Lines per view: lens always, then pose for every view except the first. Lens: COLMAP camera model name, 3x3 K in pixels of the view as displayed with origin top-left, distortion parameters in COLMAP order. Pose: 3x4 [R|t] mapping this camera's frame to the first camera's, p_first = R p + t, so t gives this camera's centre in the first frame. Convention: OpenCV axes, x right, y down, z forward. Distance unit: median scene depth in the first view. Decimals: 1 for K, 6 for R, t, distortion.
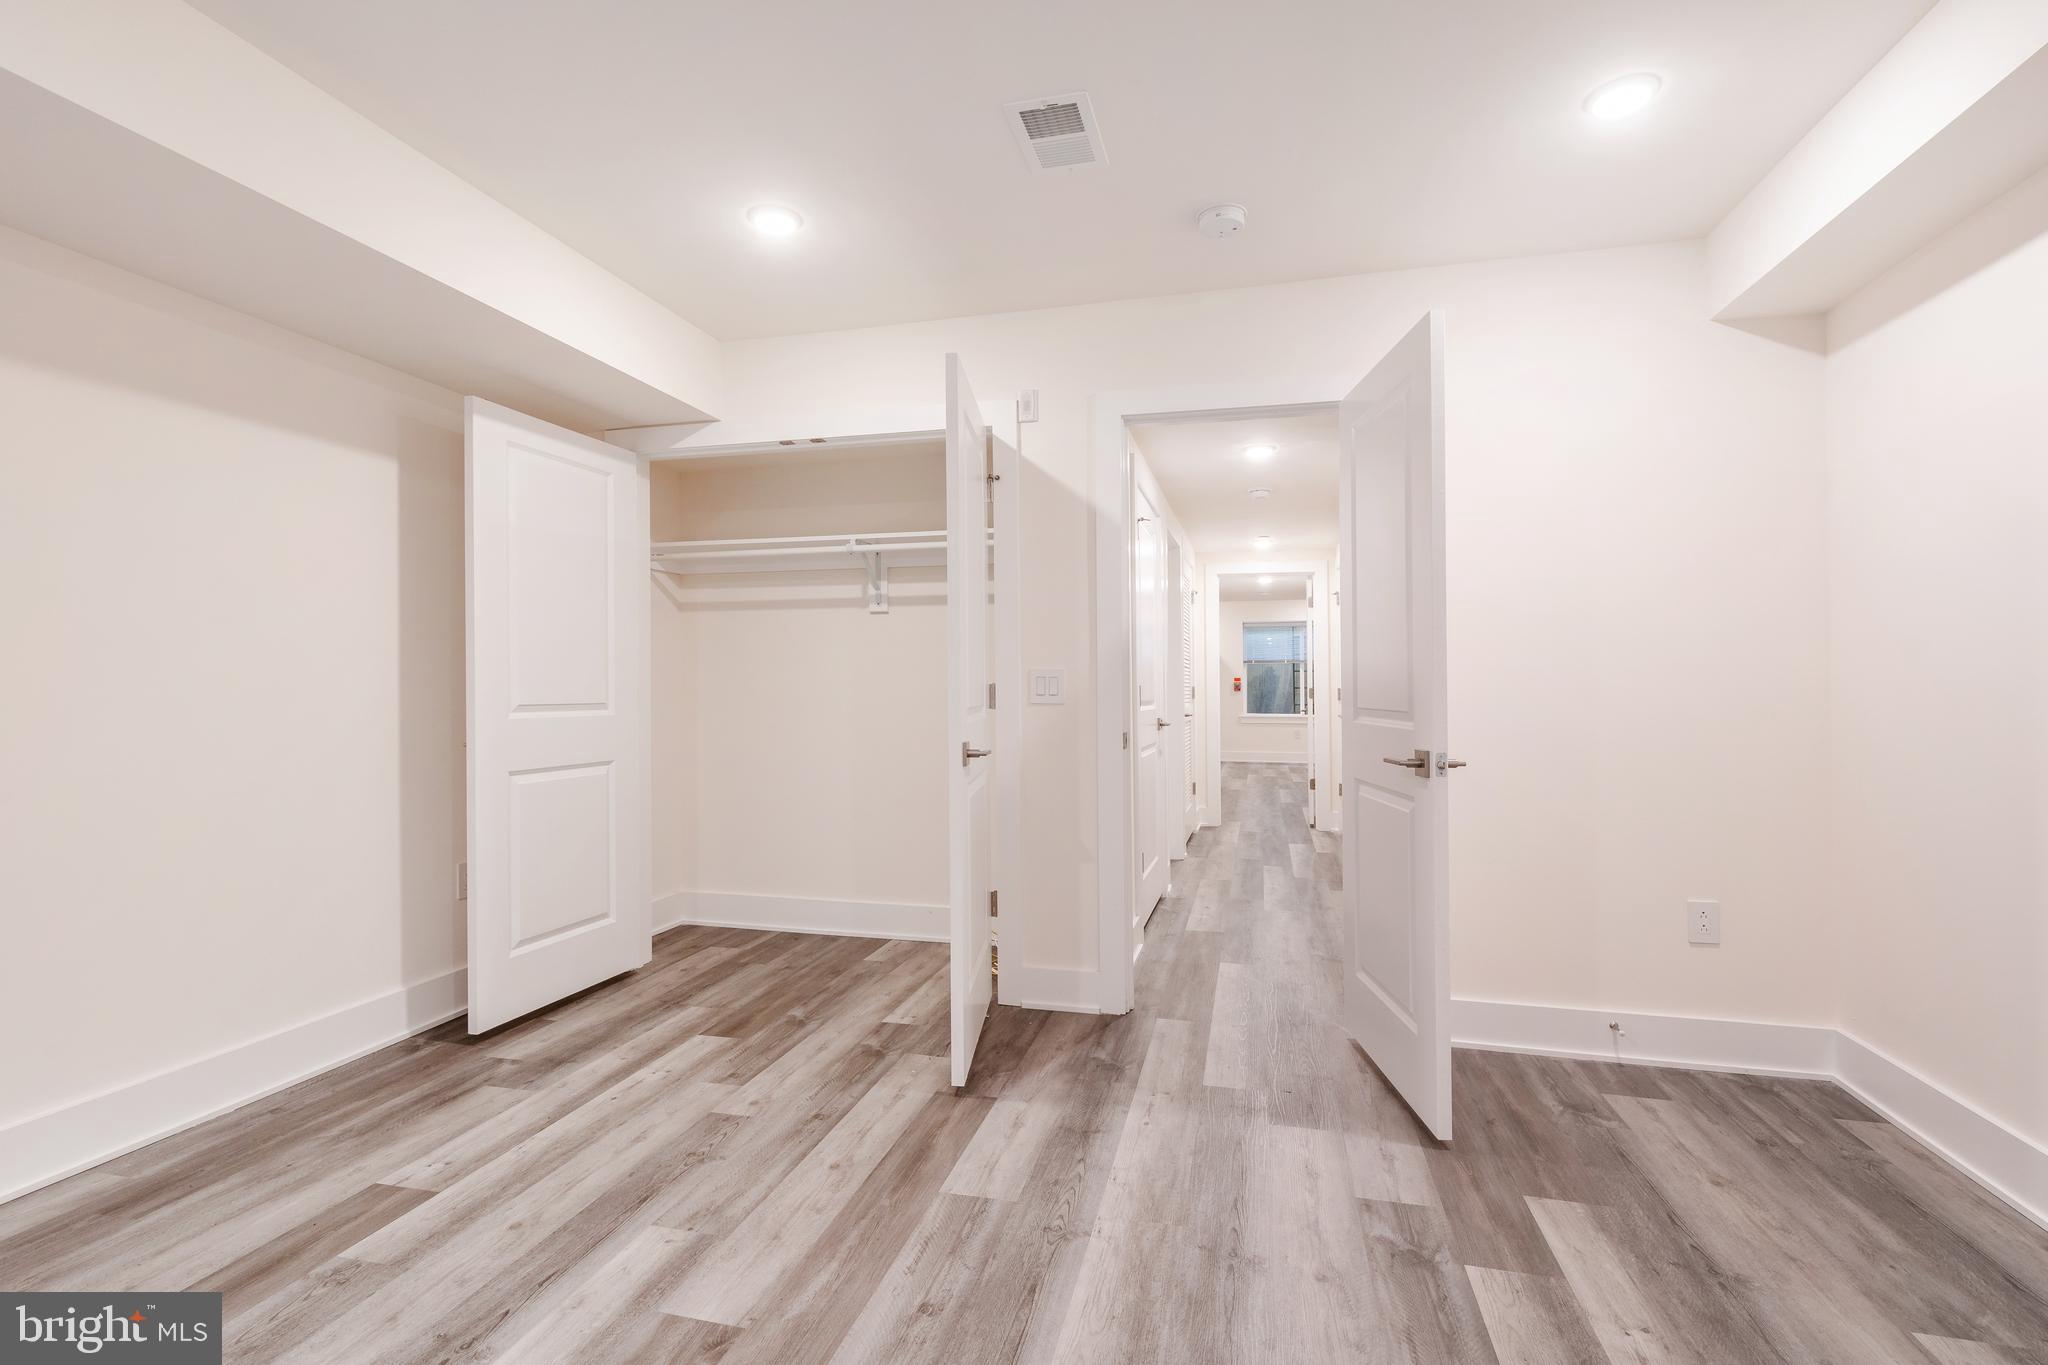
lens RADIAL K [[942.6, 0, 1042.5], [0, 942.6, 678.9], [0, 0, 1]] dist [0.007378, 0.000348]
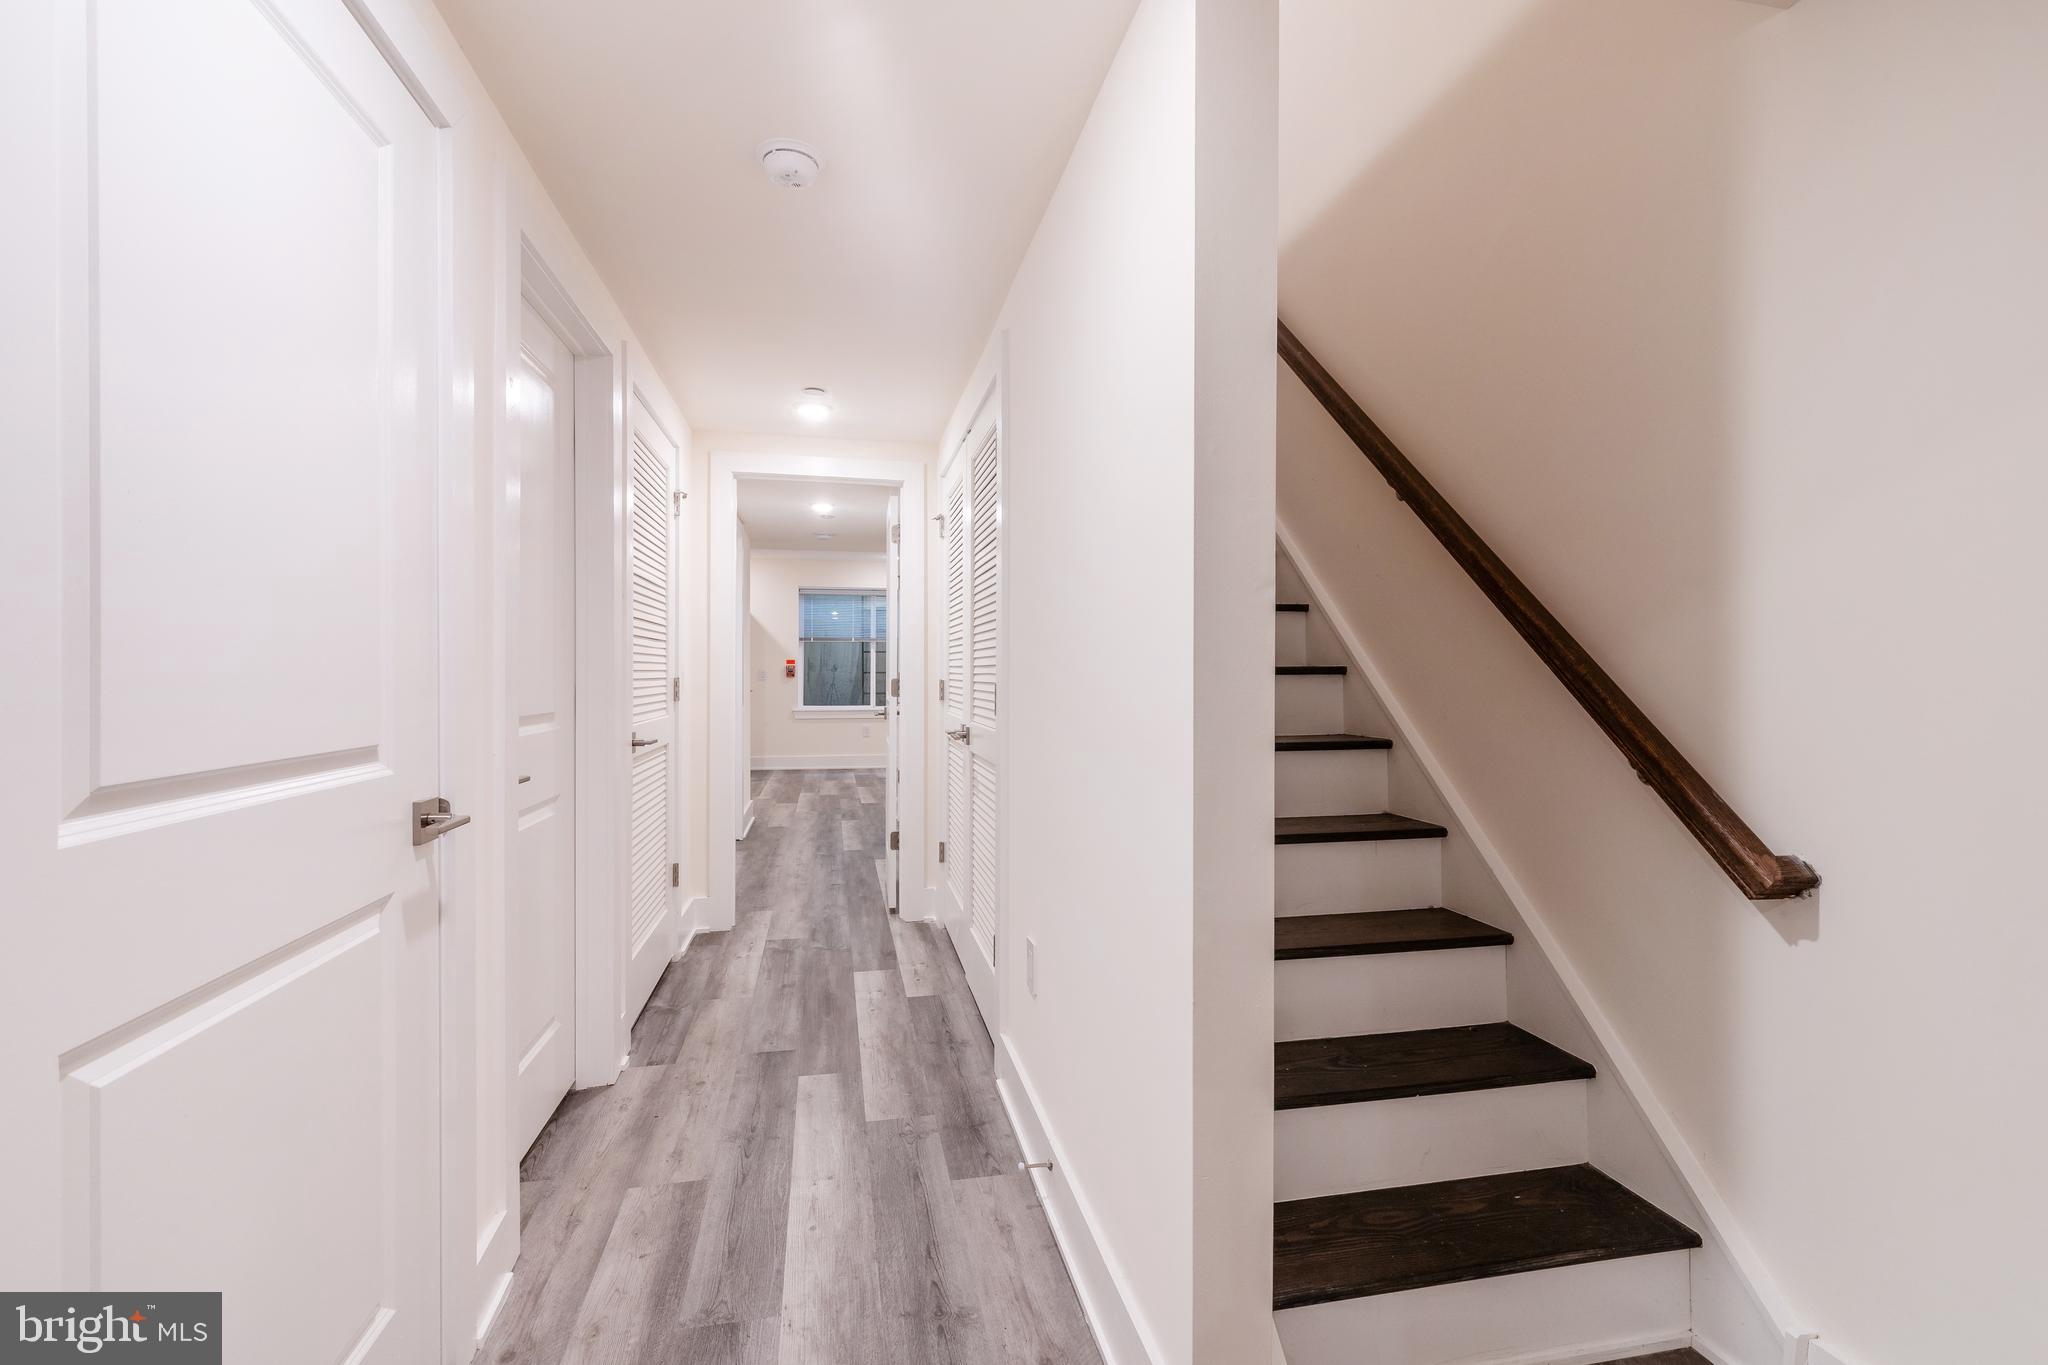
lens RADIAL K [[942.6, 0, 1031.4], [0, 942.6, 670.4], [0, 0, 1]] dist [0.007378, 0.000348]
pose [[0.904726, 0.010189, 0.425872, 0.089105], [-0.014643, 0.999867, 0.007188, -0.000959], [-0.425742, -0.012739, 0.904755, 0.346387]]
